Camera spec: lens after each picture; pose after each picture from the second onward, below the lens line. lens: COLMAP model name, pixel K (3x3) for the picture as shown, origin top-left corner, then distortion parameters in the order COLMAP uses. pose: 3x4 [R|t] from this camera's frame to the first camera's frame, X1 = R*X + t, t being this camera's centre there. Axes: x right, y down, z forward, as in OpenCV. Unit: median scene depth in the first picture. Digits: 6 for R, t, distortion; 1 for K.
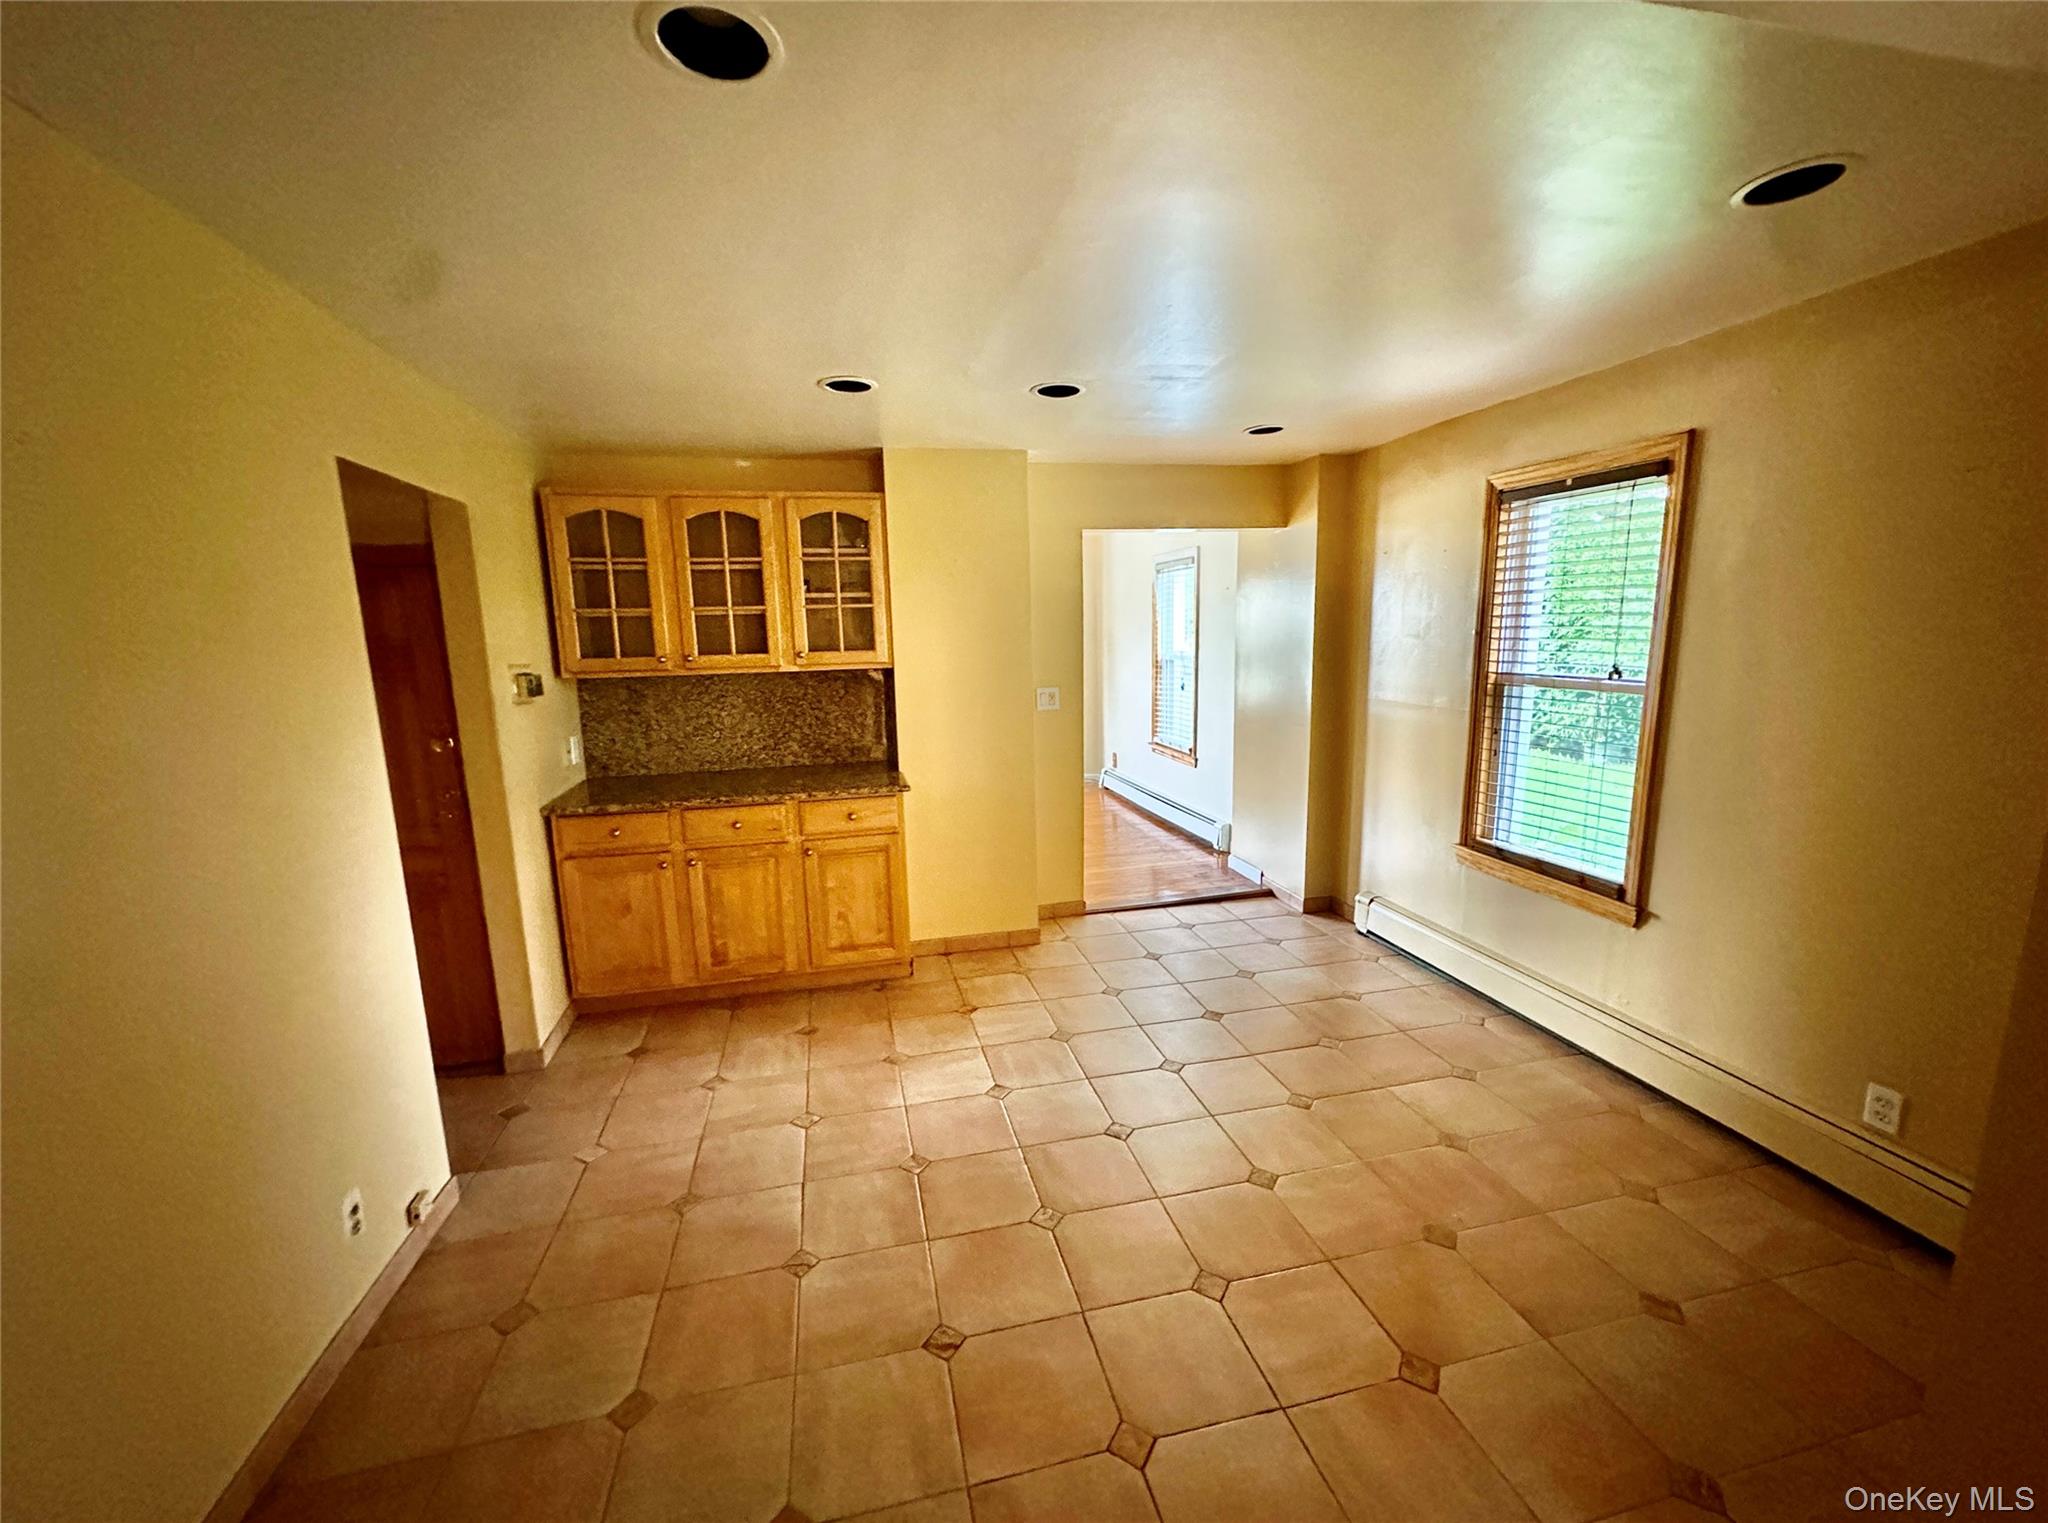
lens RADIAL K [[818.5, 0, 1024.0], [0, 818.5, 761.5], [0, 0, 1]] dist [-0.000262, 0.000003]
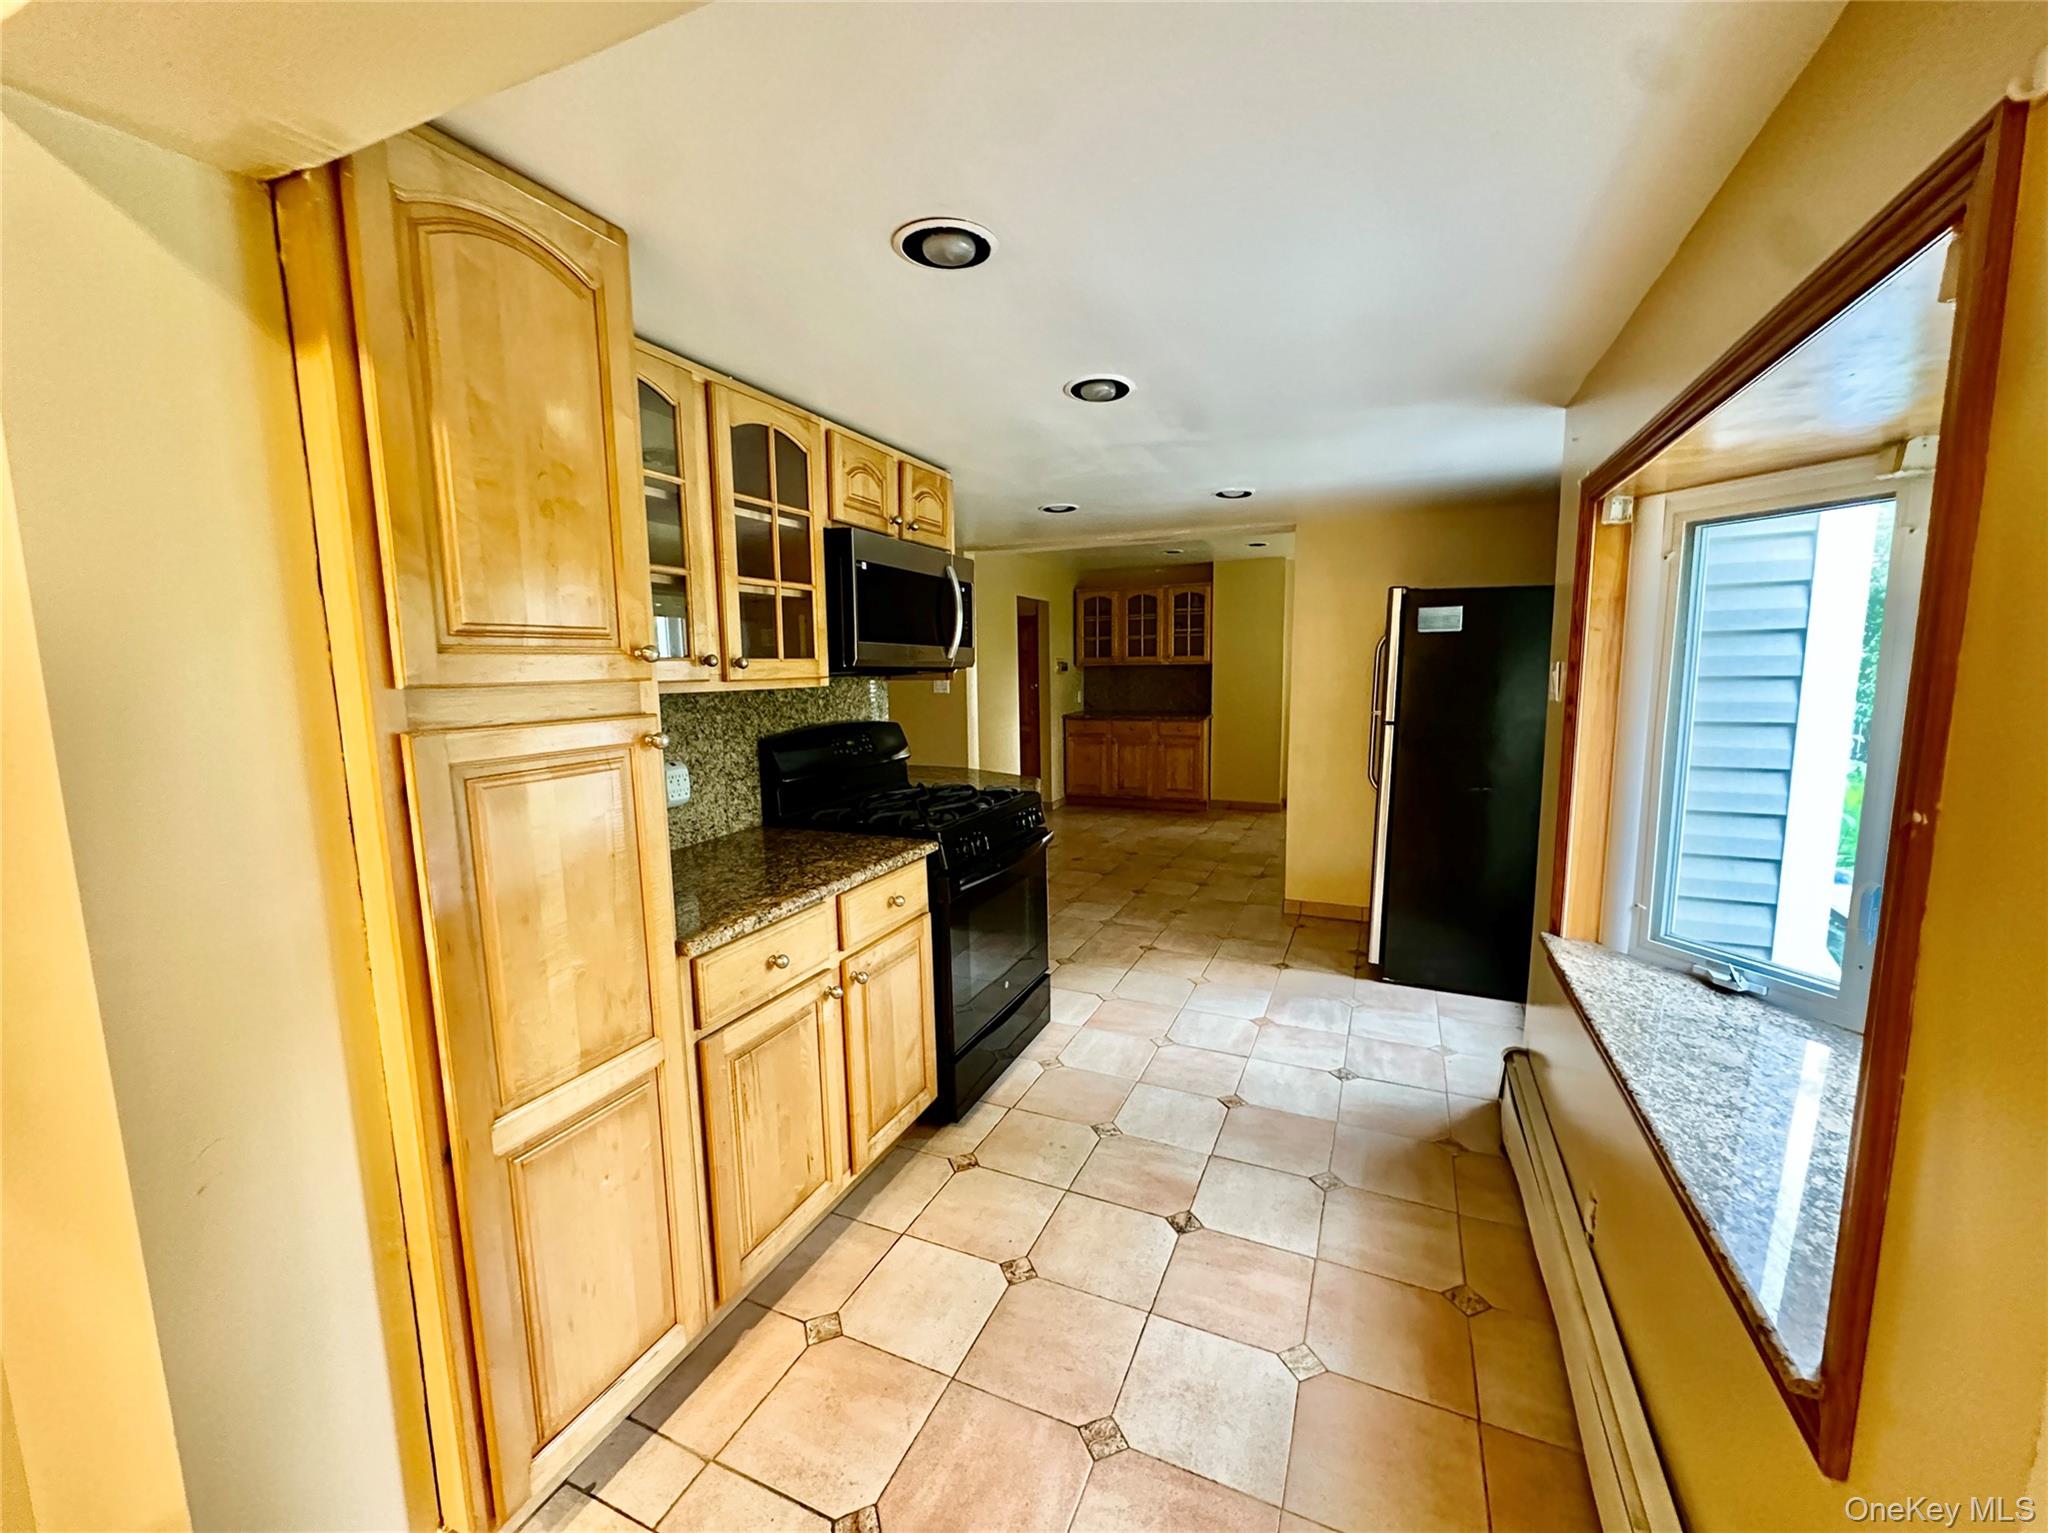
lens RADIAL K [[814.5, 0, 1024.0], [0, 814.5, 766.5], [0, 0, 1]] dist [0.000544, 0.000382]
pose [[0.796491, 0.087887, -0.598229, 0.783821], [-0.107167, 0.994235, 0.003382, 0.205629], [0.595078, 0.061417, 0.801318, -1.015938]]
